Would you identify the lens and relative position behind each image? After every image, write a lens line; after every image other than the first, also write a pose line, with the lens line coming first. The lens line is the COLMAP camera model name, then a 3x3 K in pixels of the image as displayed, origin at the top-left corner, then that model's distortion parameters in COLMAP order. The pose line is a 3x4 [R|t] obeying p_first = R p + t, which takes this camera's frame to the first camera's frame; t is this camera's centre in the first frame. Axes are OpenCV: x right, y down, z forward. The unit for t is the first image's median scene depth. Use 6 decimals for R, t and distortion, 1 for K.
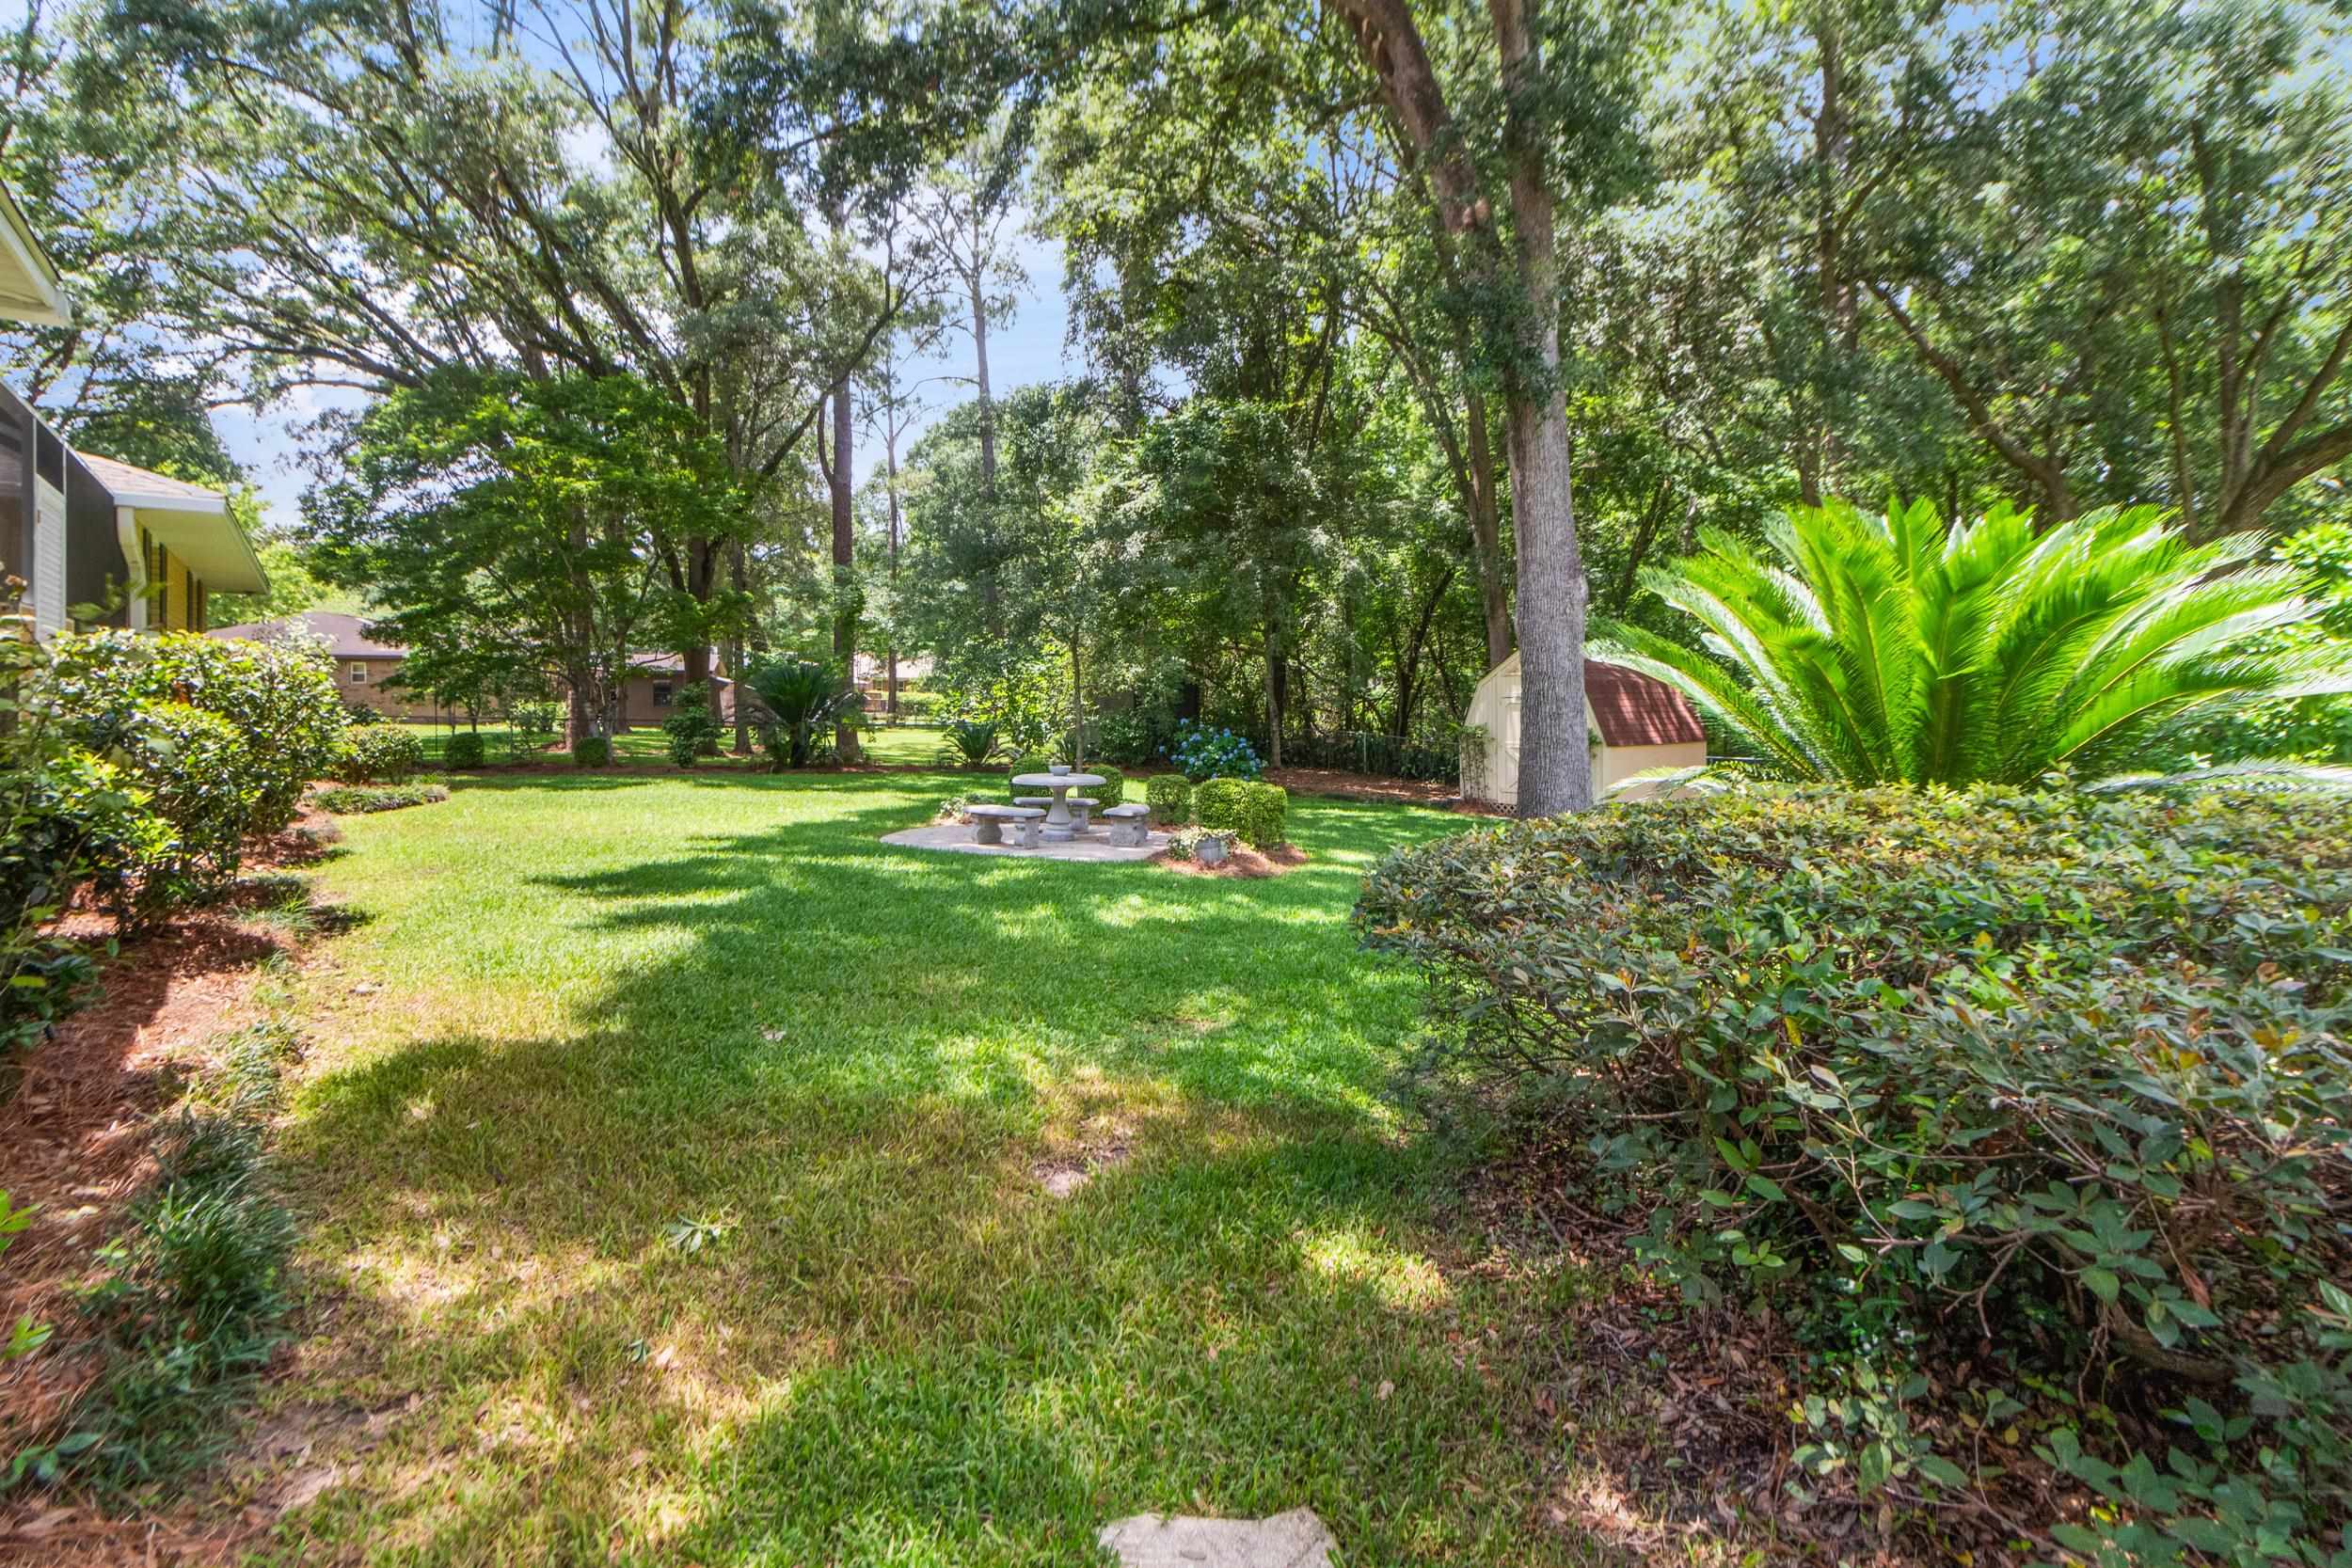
lens RADIAL K [[1120.3, 0, 1190.1], [0, 1120.3, 706.3], [0, 0, 1]] dist [0.000803, 0.000378]
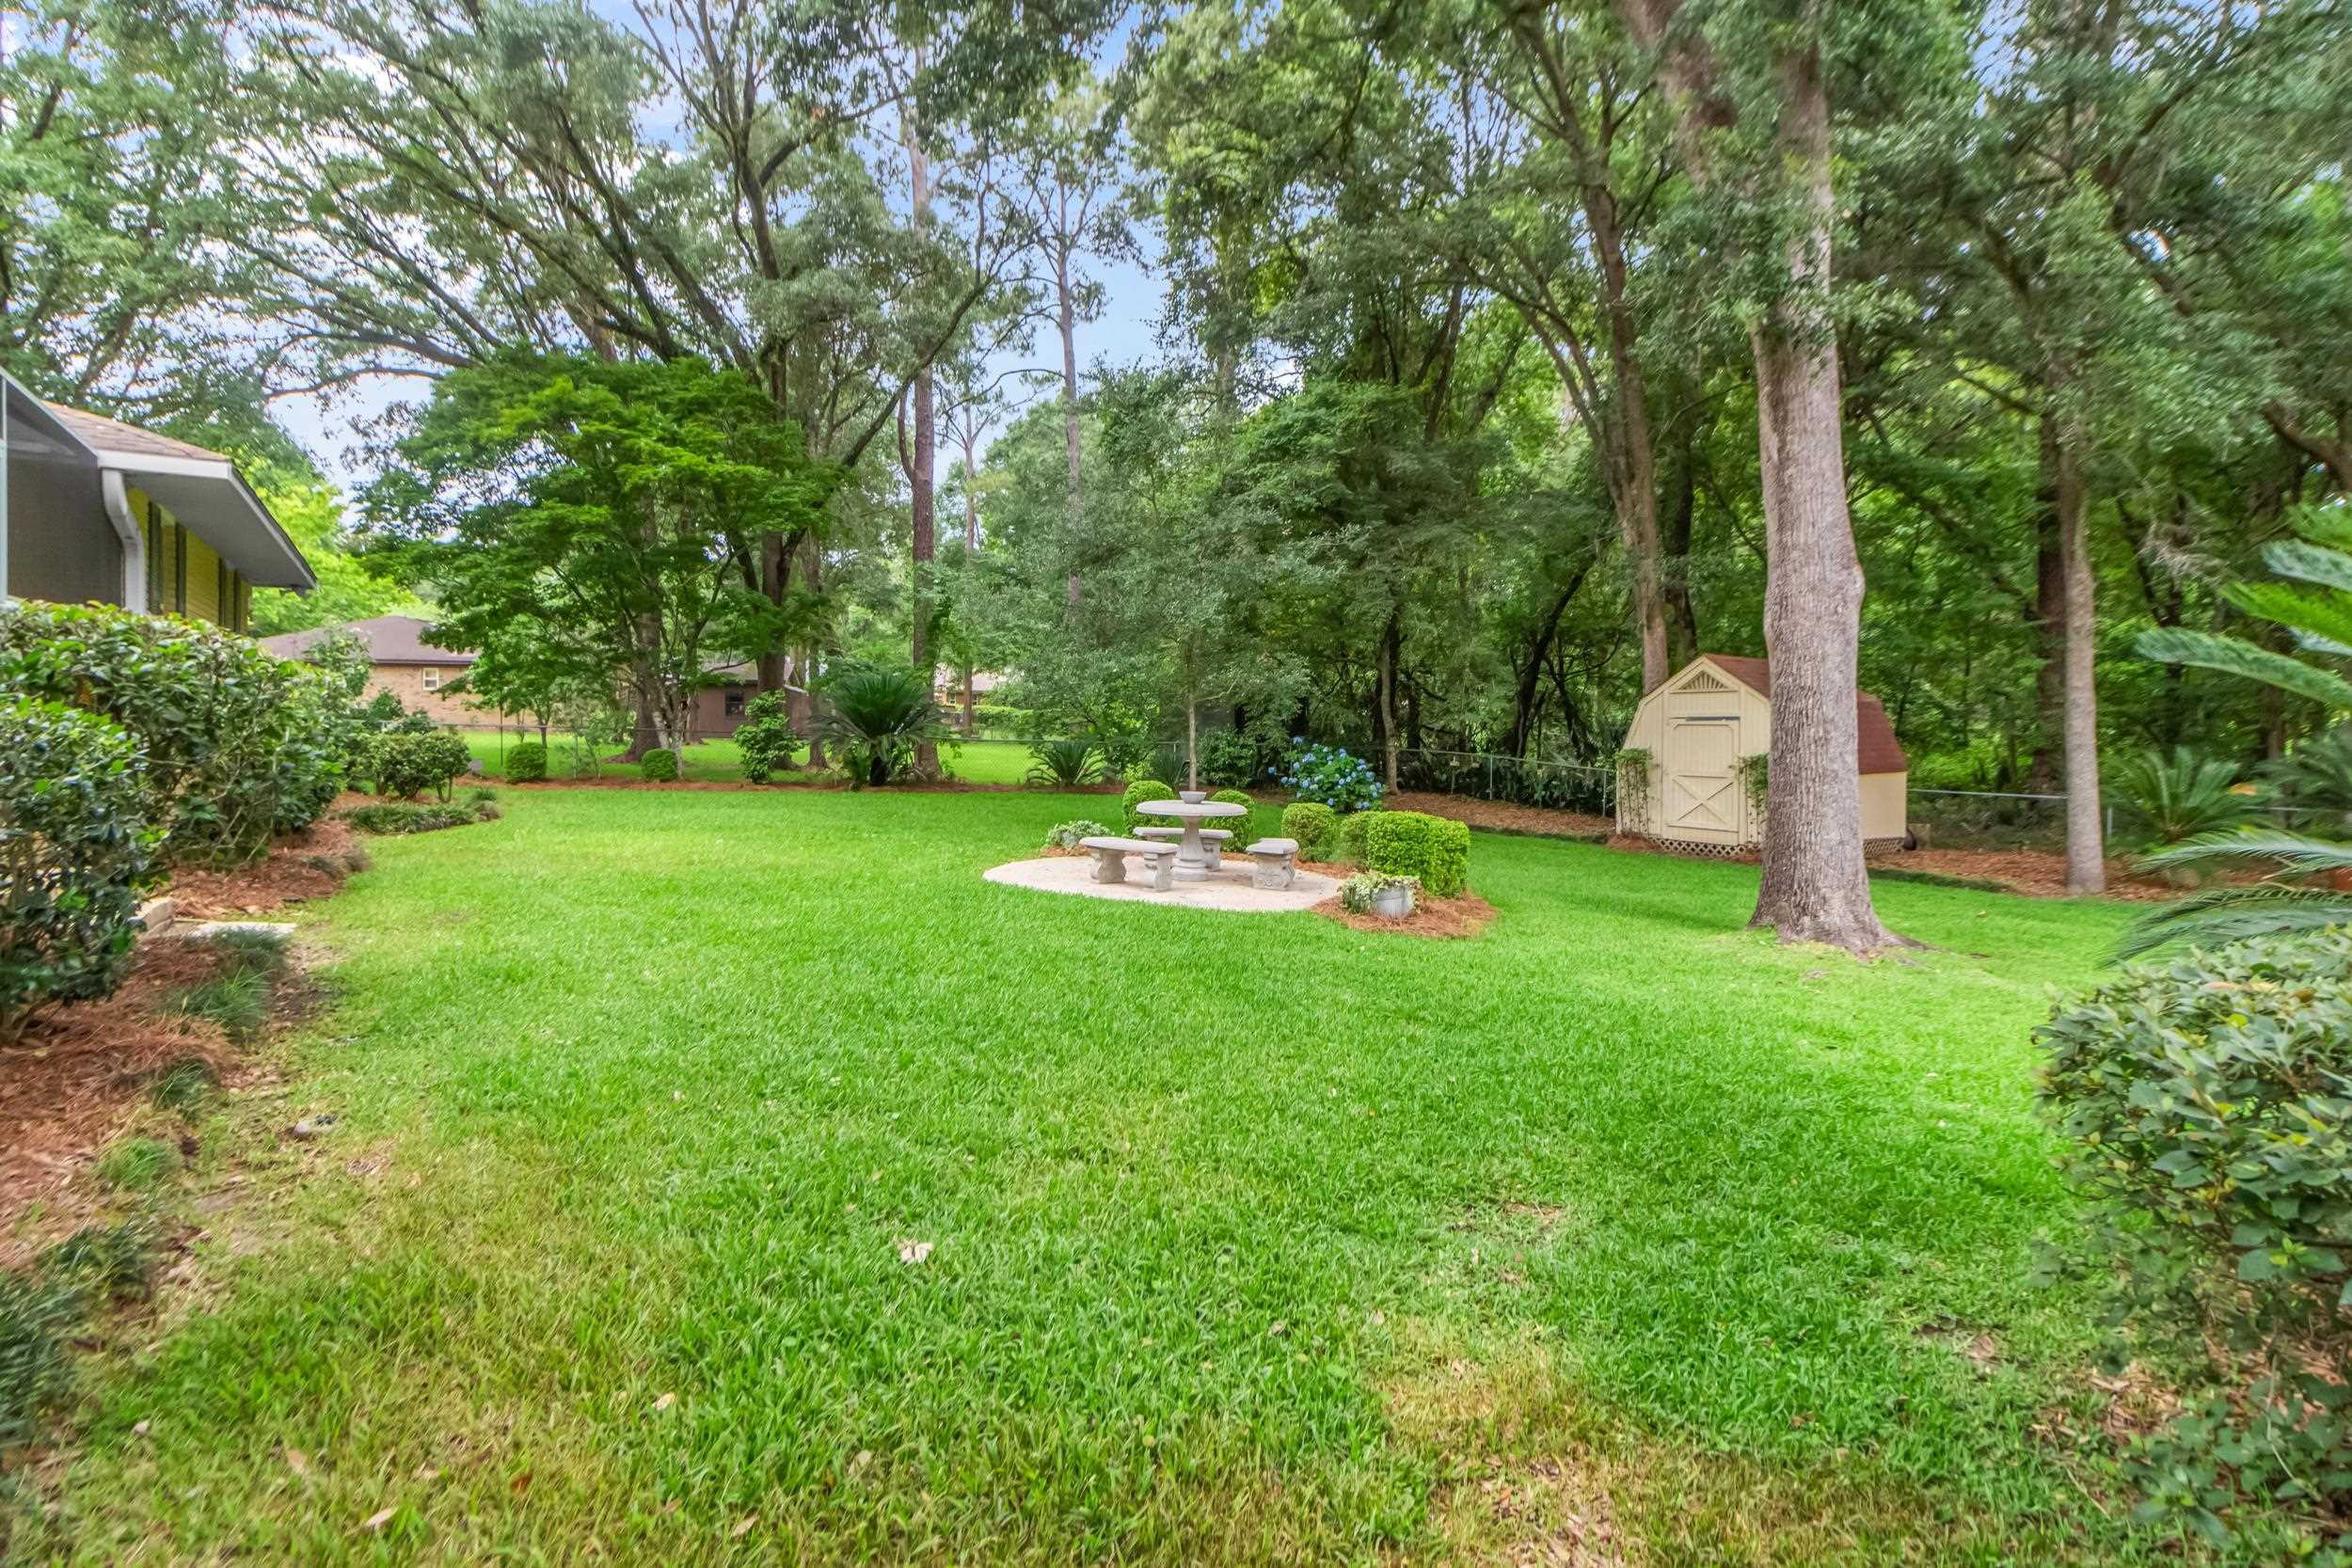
lens RADIAL K [[1116.2, 0, 1173.0], [0, 1116.2, 738.6], [0, 0, 1]] dist [0.002620, -0.000206]
pose [[0.997788, 0.012500, -0.065290, -0.044499], [-0.011625, 0.999838, 0.013771, 0.001086], [0.065452, -0.012982, 0.997771, 0.093406]]
